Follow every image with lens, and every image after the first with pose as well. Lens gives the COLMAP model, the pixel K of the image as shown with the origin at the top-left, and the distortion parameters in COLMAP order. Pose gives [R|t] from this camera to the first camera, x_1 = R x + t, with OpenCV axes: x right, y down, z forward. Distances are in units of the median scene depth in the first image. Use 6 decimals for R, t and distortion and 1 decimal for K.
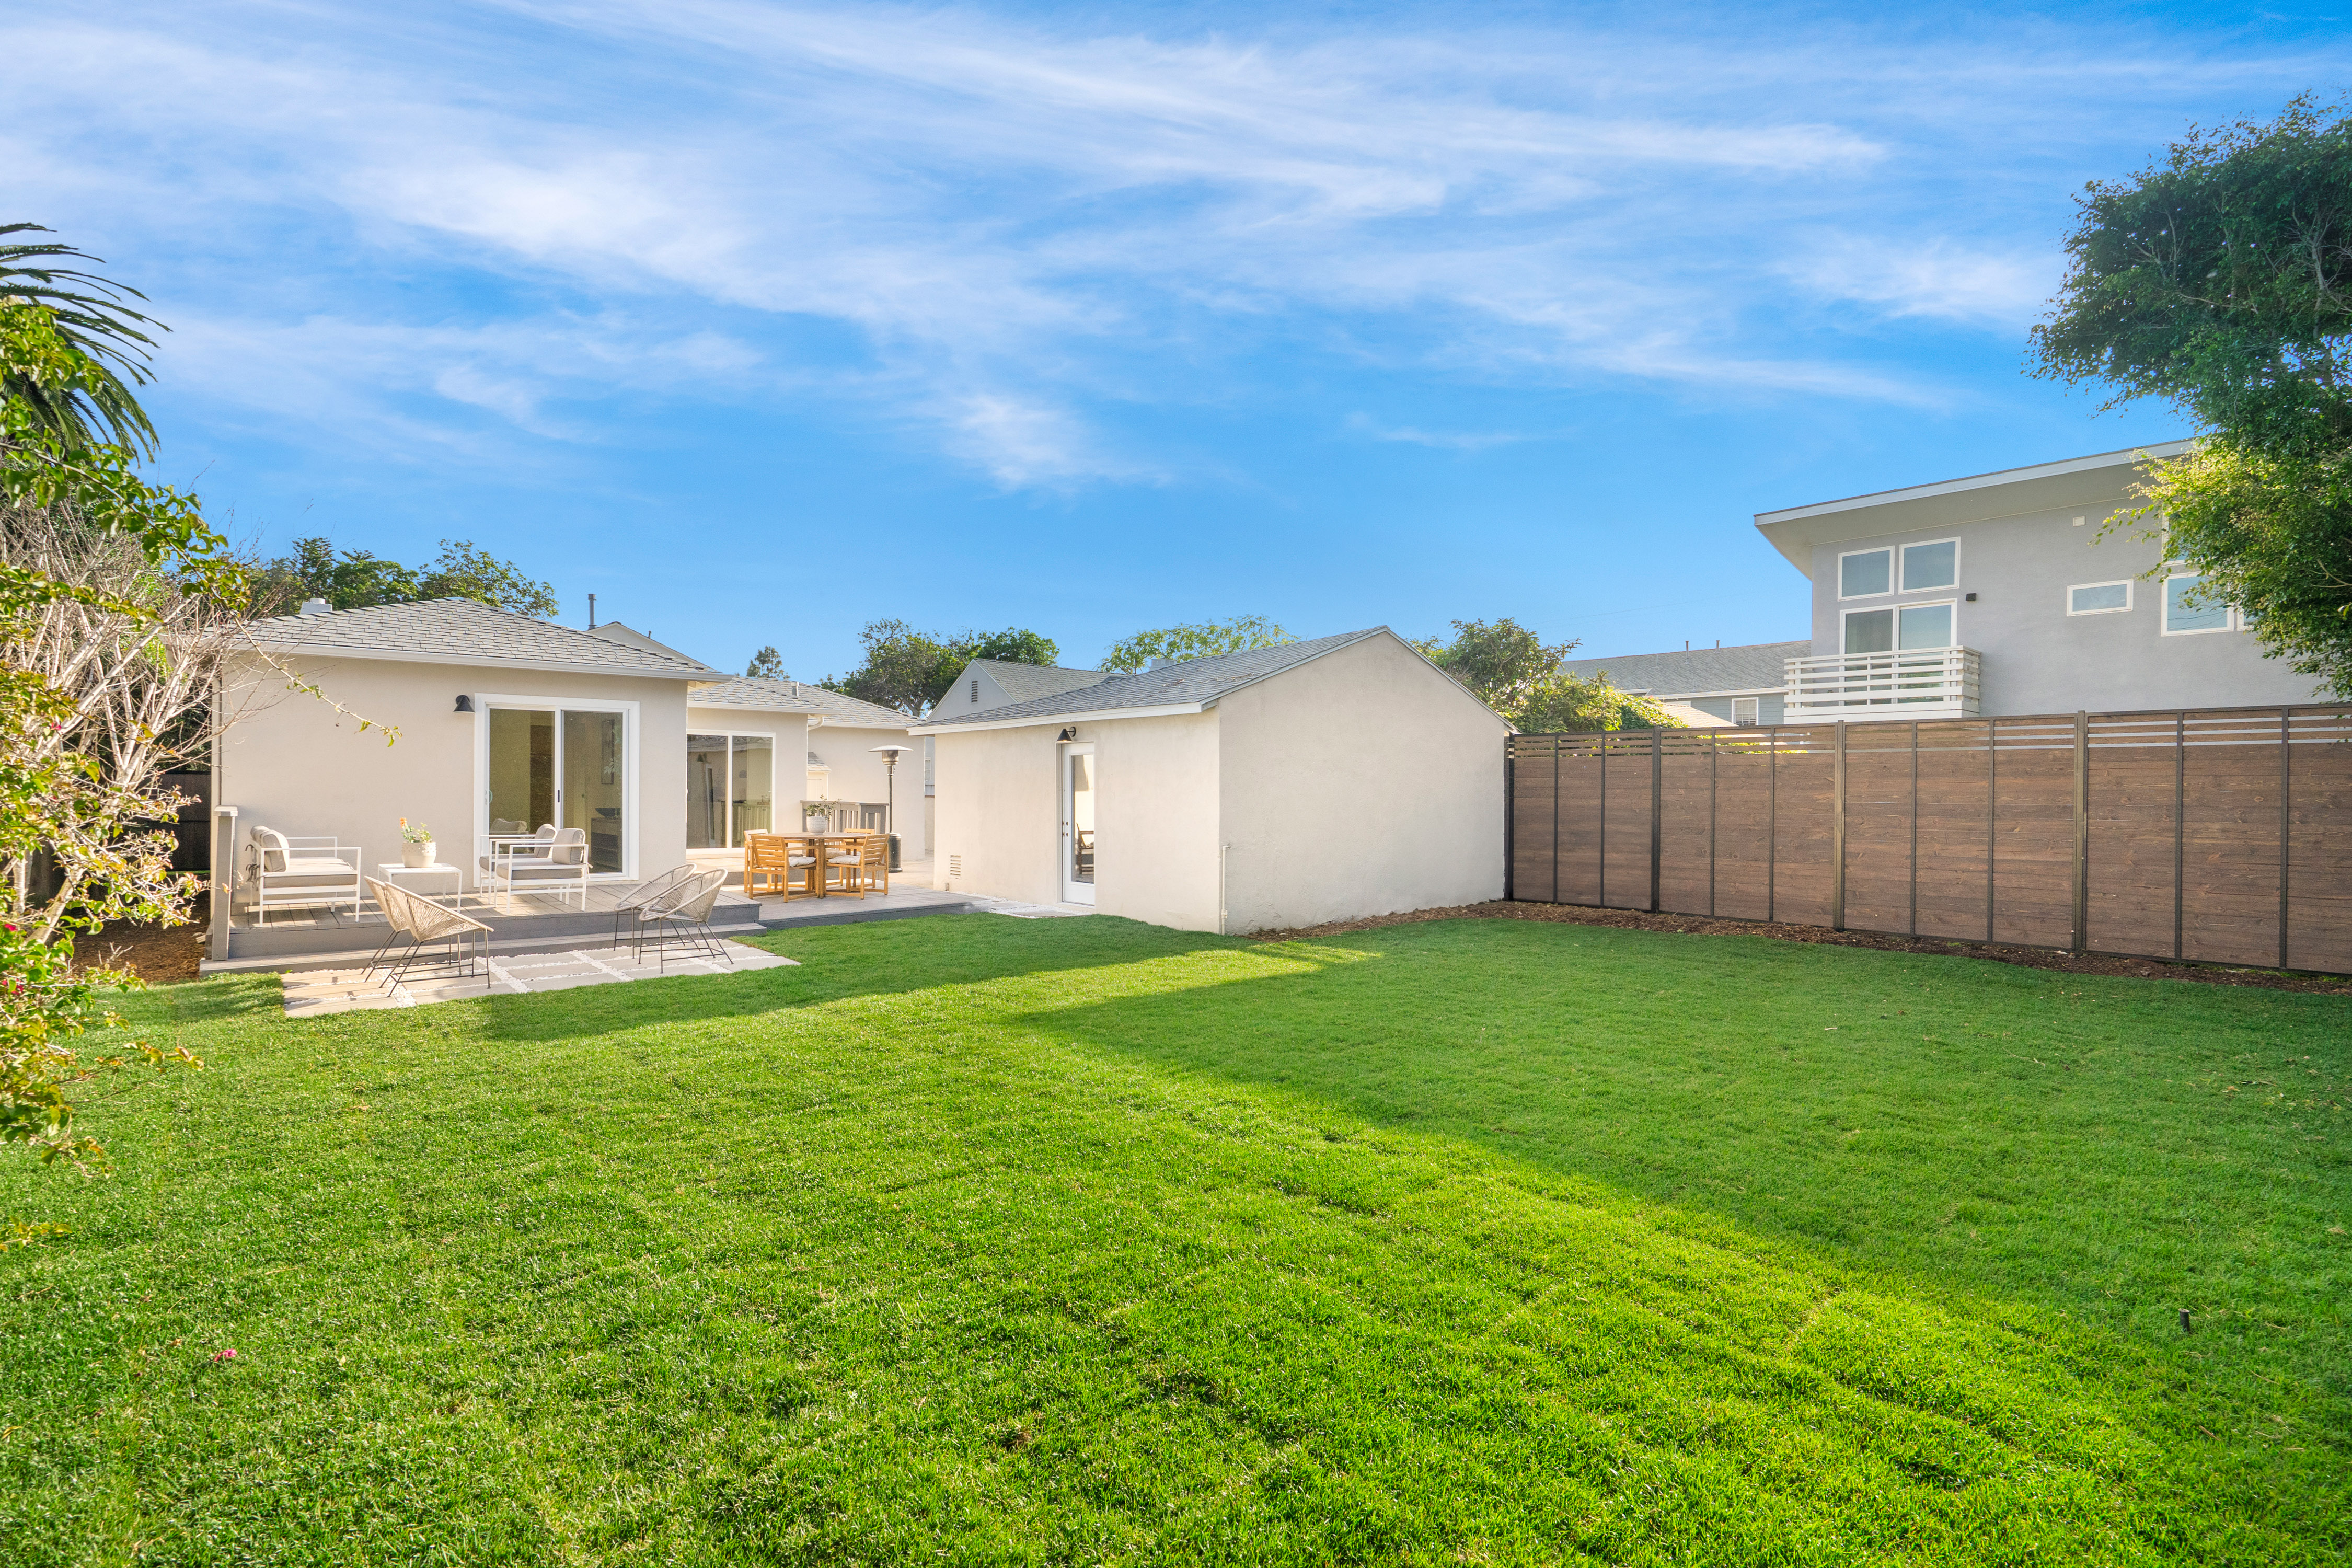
lens RADIAL K [[1061.5, 0, 1170.6], [0, 1061.5, 804.4], [0, 0, 1]] dist [-0.006015, 0.001348]
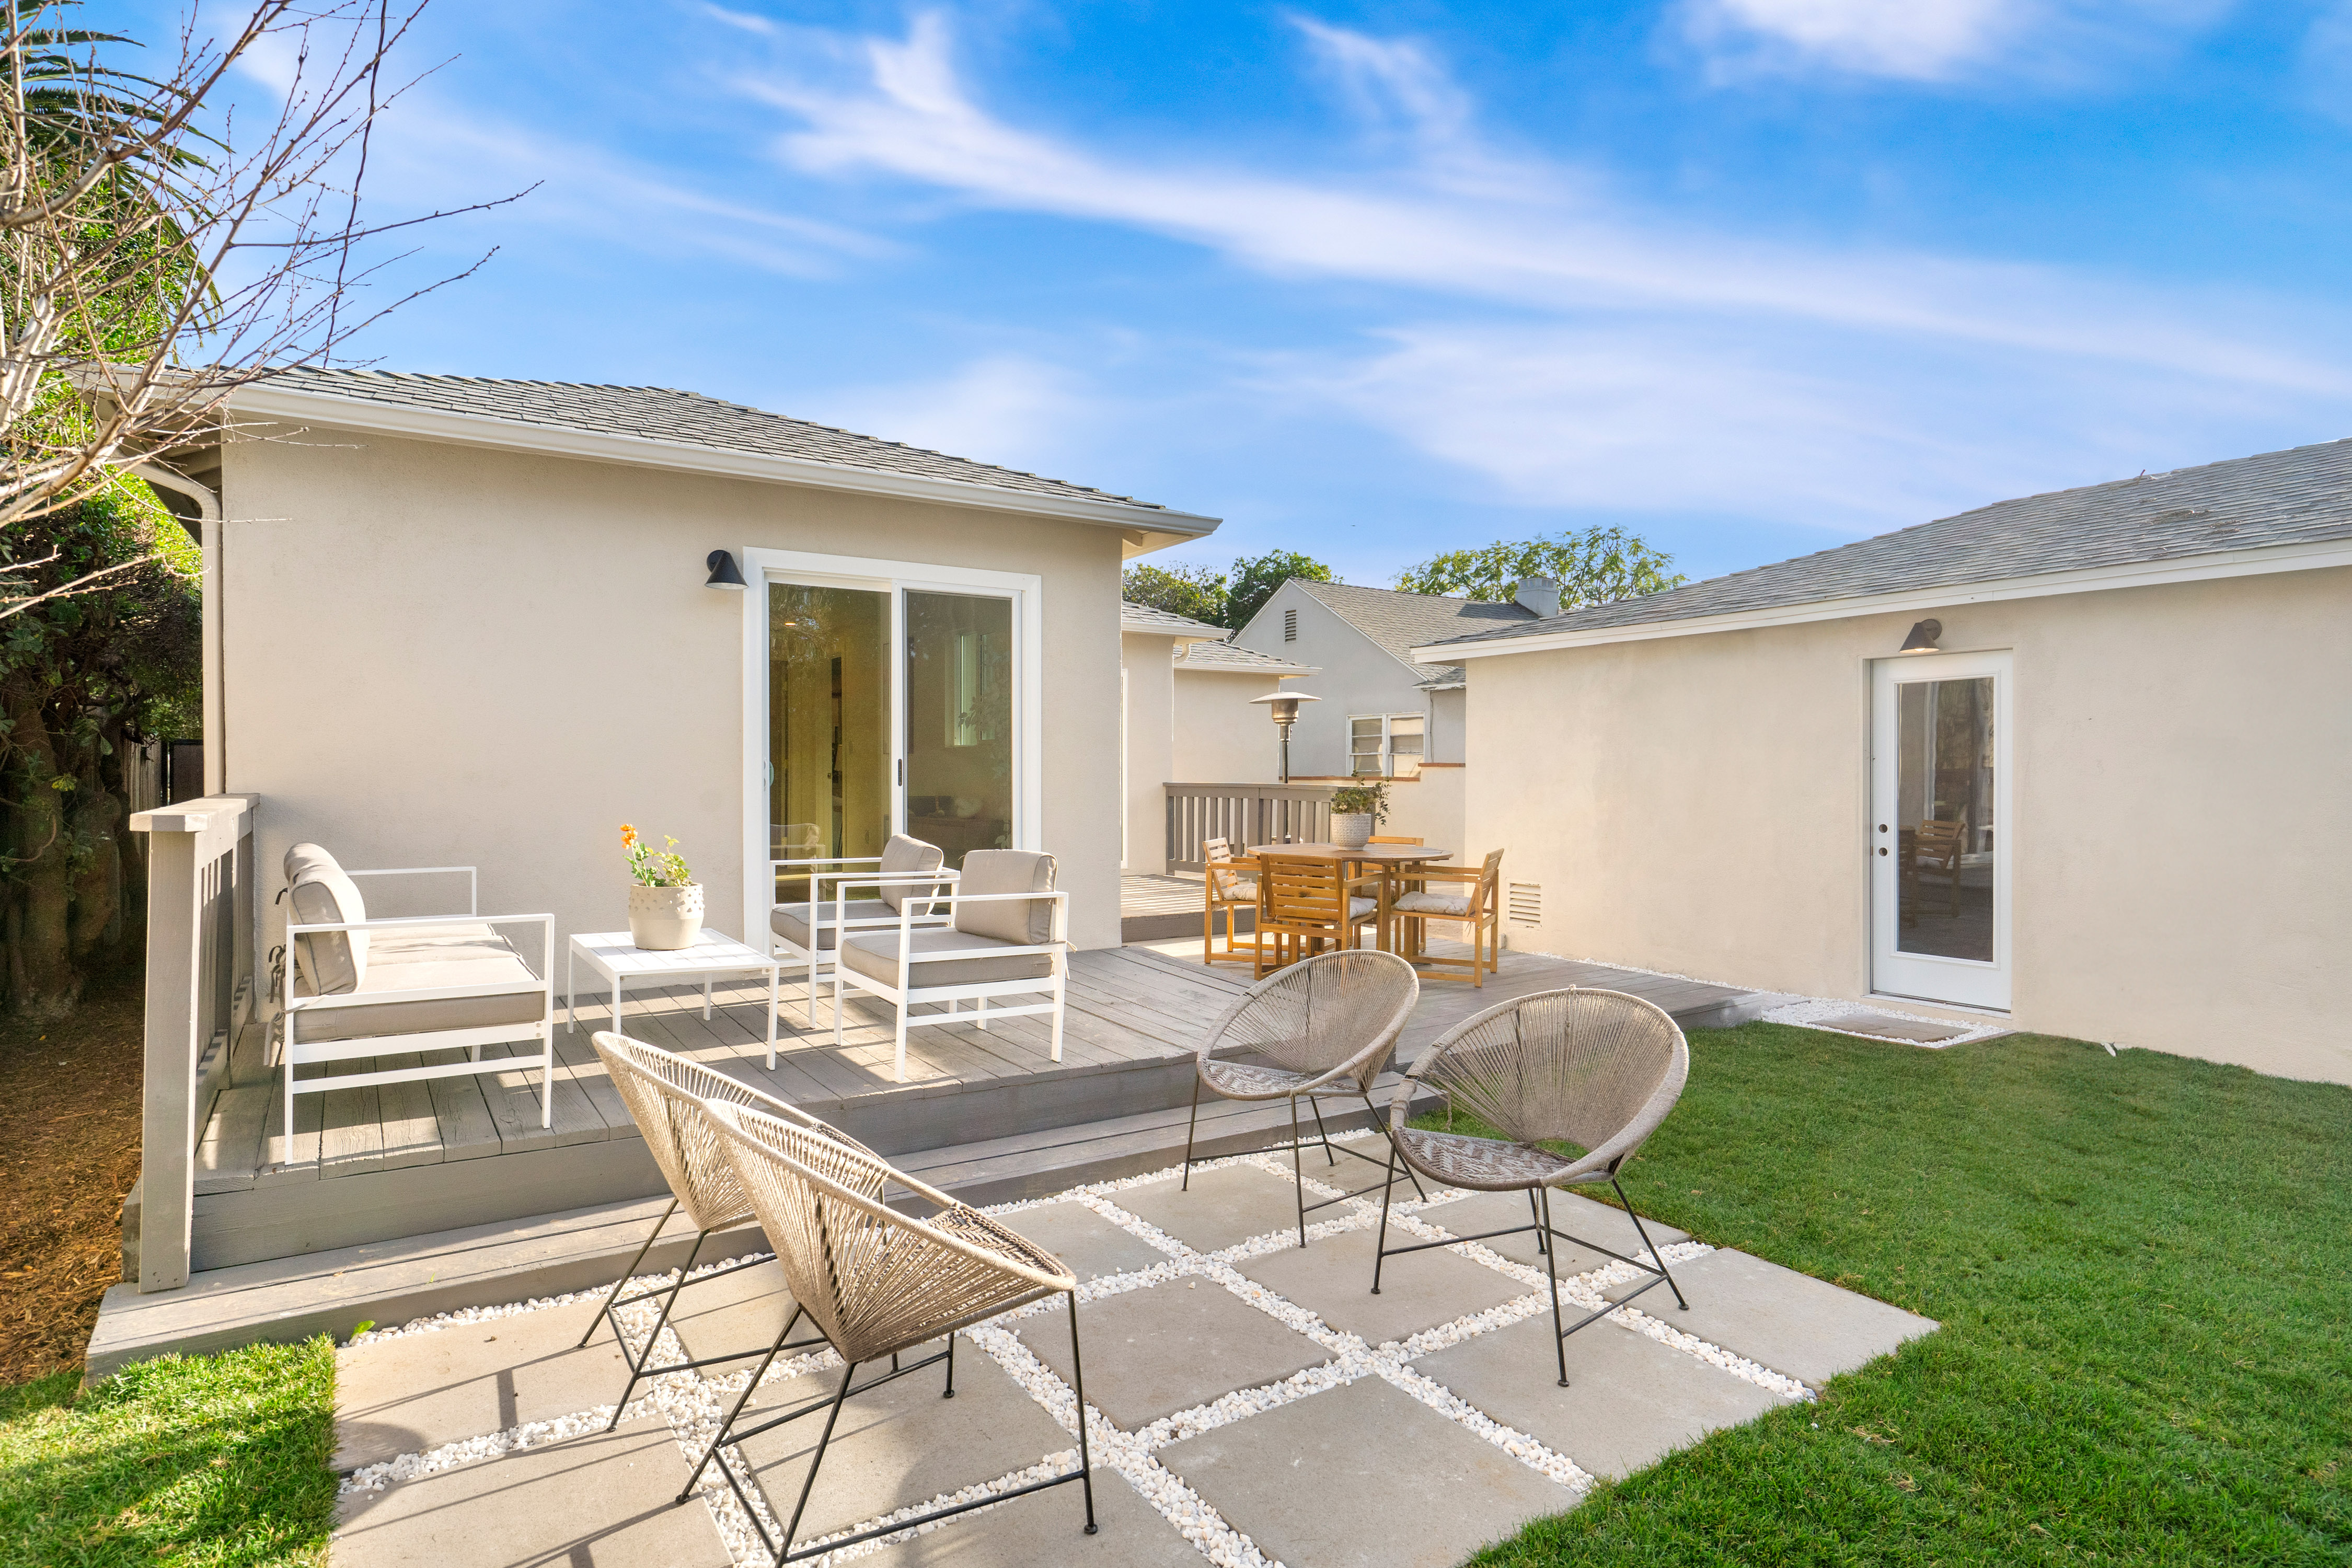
lens RADIAL K [[1250.9, 0, 1179.1], [0, 1250.9, 772.2], [0, 0, 1]] dist [-0.015131, -0.000304]
pose [[0.993211, -0.004983, -0.116223, -0.407842], [0.003104, 0.999862, -0.016342, 0.001492], [0.116288, 0.015870, 0.993089, 0.489849]]
